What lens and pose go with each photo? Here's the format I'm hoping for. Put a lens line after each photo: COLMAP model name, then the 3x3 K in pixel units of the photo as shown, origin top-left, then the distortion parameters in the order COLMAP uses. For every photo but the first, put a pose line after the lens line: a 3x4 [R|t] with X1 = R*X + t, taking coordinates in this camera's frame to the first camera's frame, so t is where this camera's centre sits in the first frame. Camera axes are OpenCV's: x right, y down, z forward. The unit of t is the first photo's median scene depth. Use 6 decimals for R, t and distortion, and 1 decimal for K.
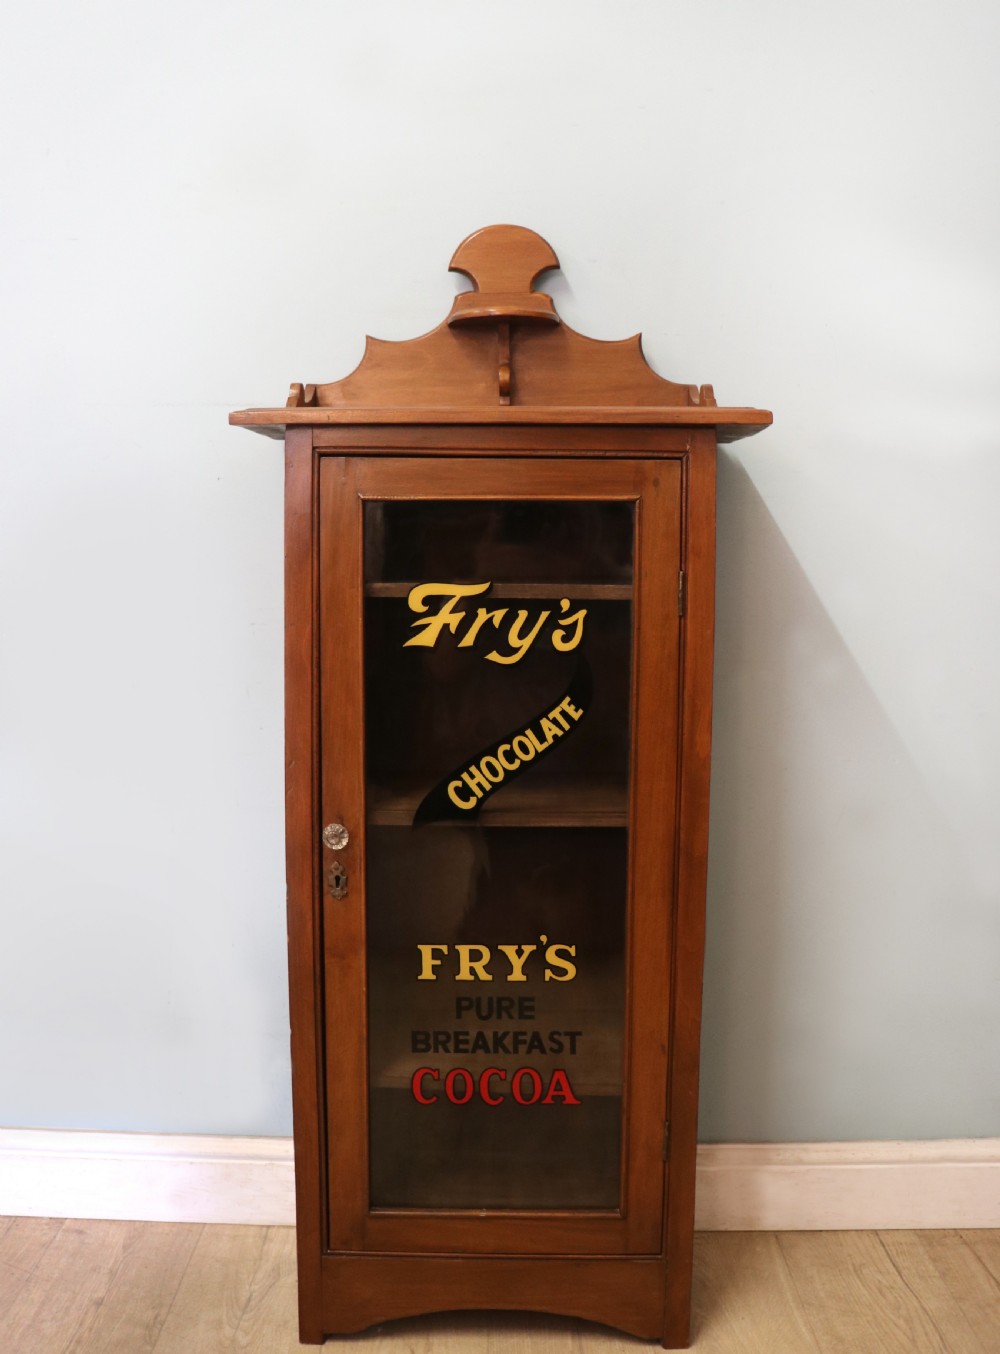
lens RADIAL K [[1277.4, 0, 480.9], [0, 1277.4, 646.2], [0, 0, 1]] dist [-0.099151, 0.000000]
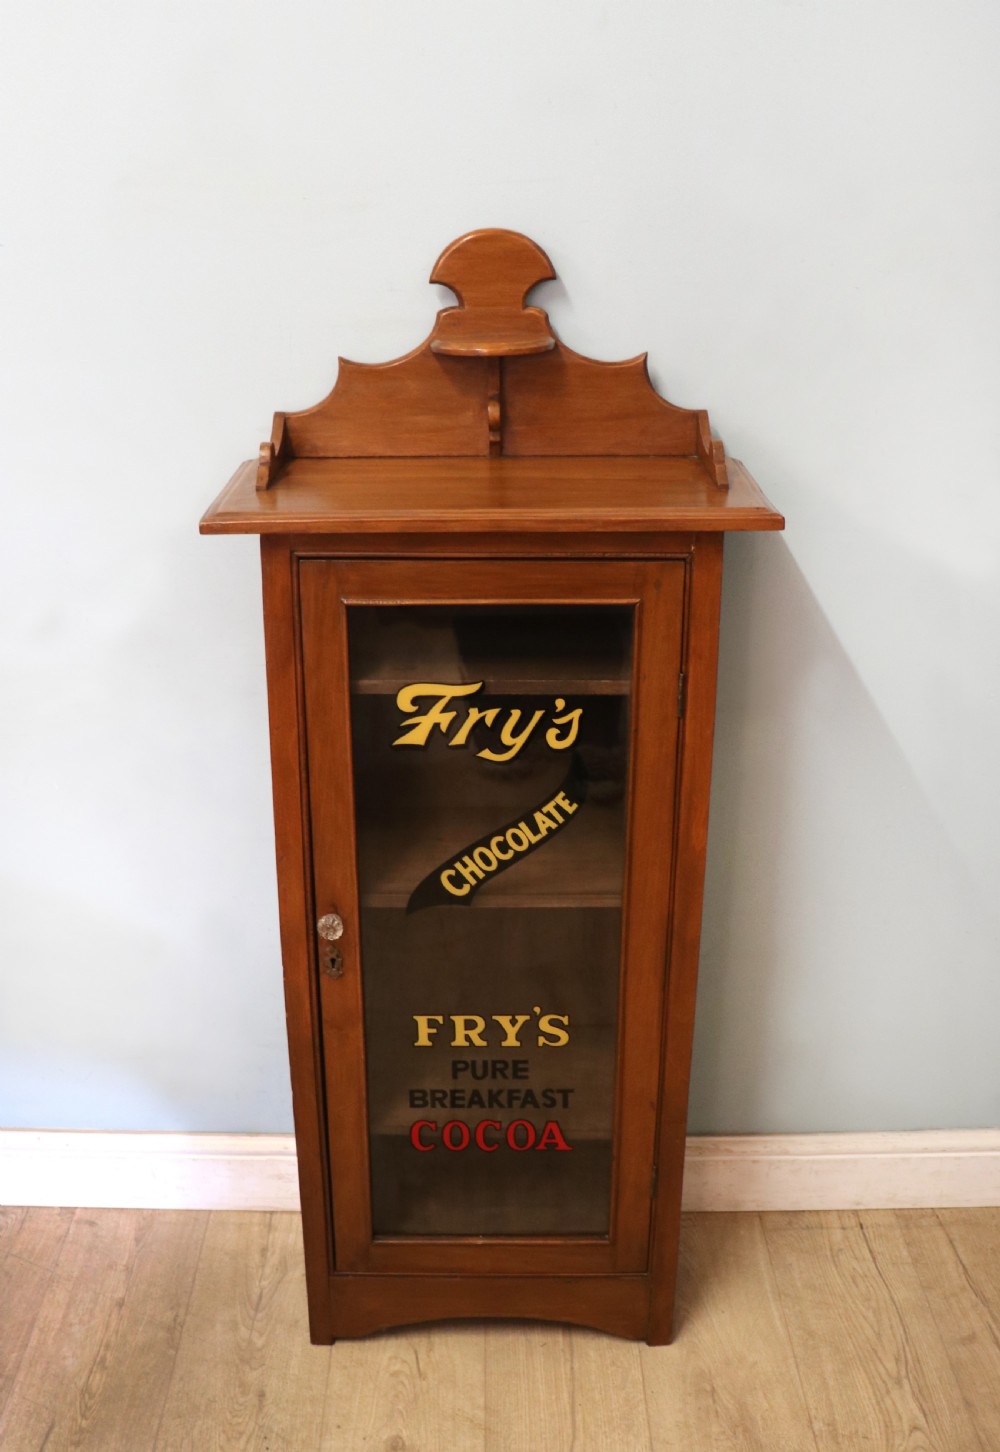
lens RADIAL K [[1508.0, 0, 451.6], [0, 1508.0, 692.5], [0, 0, 1]] dist [-0.130277, 0.000000]
pose [[0.999889, -0.012848, -0.007479, -0.006860], [0.014377, 0.963654, 0.266766, -0.330254], [0.003780, -0.266844, 0.963732, -0.087504]]
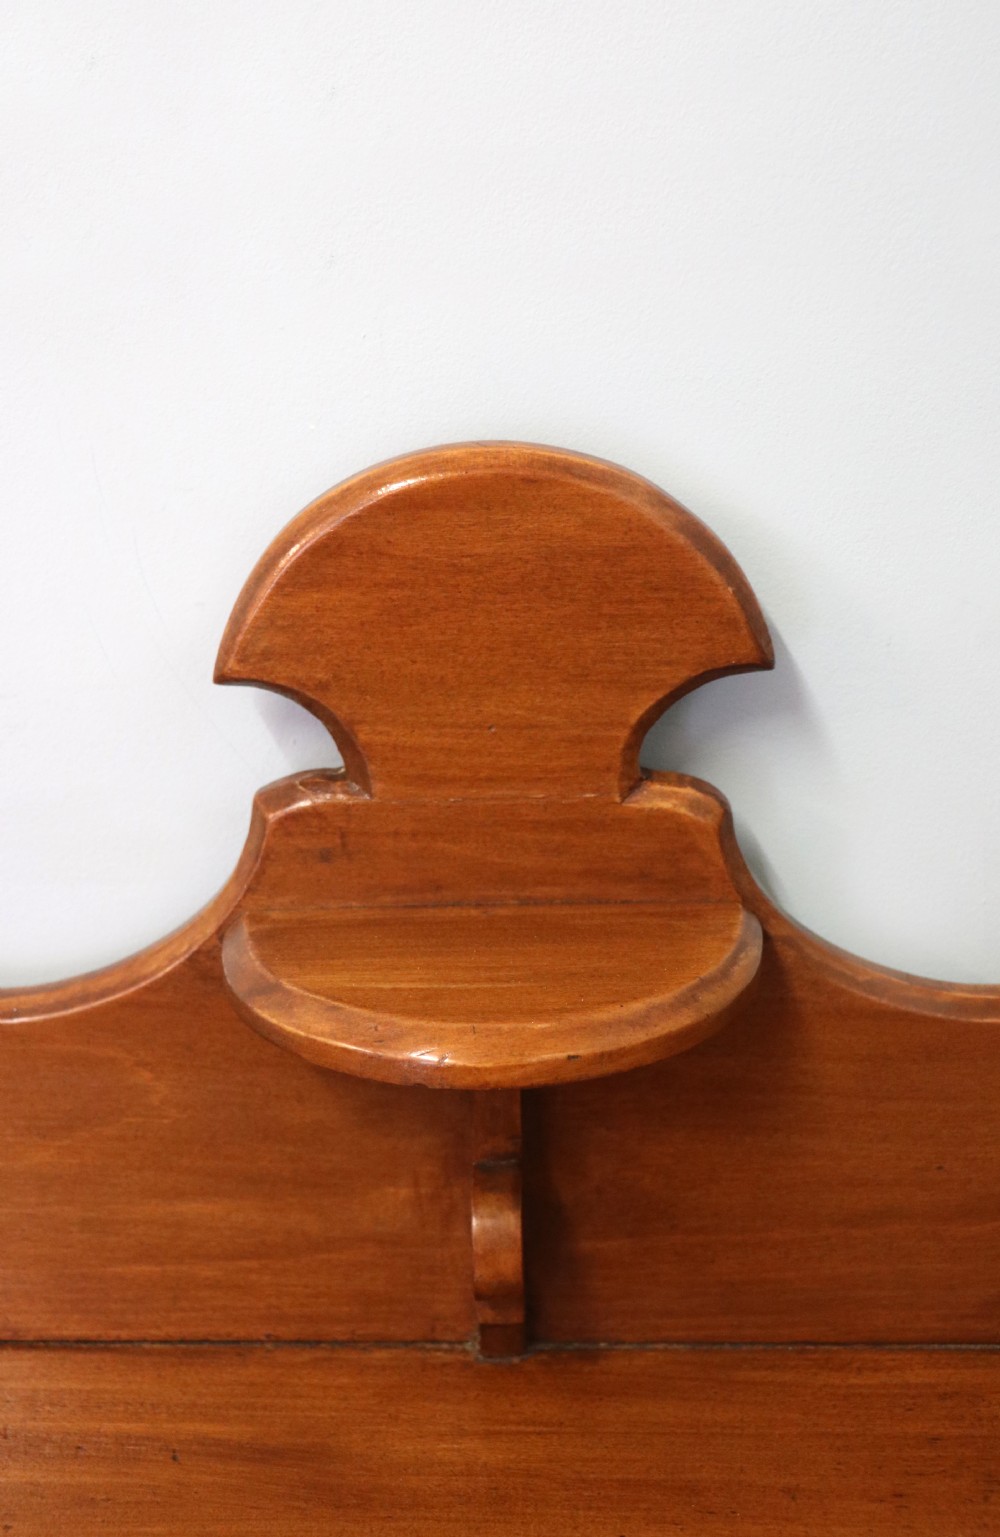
lens RADIAL K [[2004.1, 0, 469.9], [0, 2004.1, 800.0], [0, 0, 1]] dist [-0.013472, 0.000000]
pose [[0.999917, -0.012734, 0.002198, 0.015137], [0.011558, 0.957408, 0.288506, -0.408294], [-0.005779, -0.288456, 0.957476, 0.760650]]
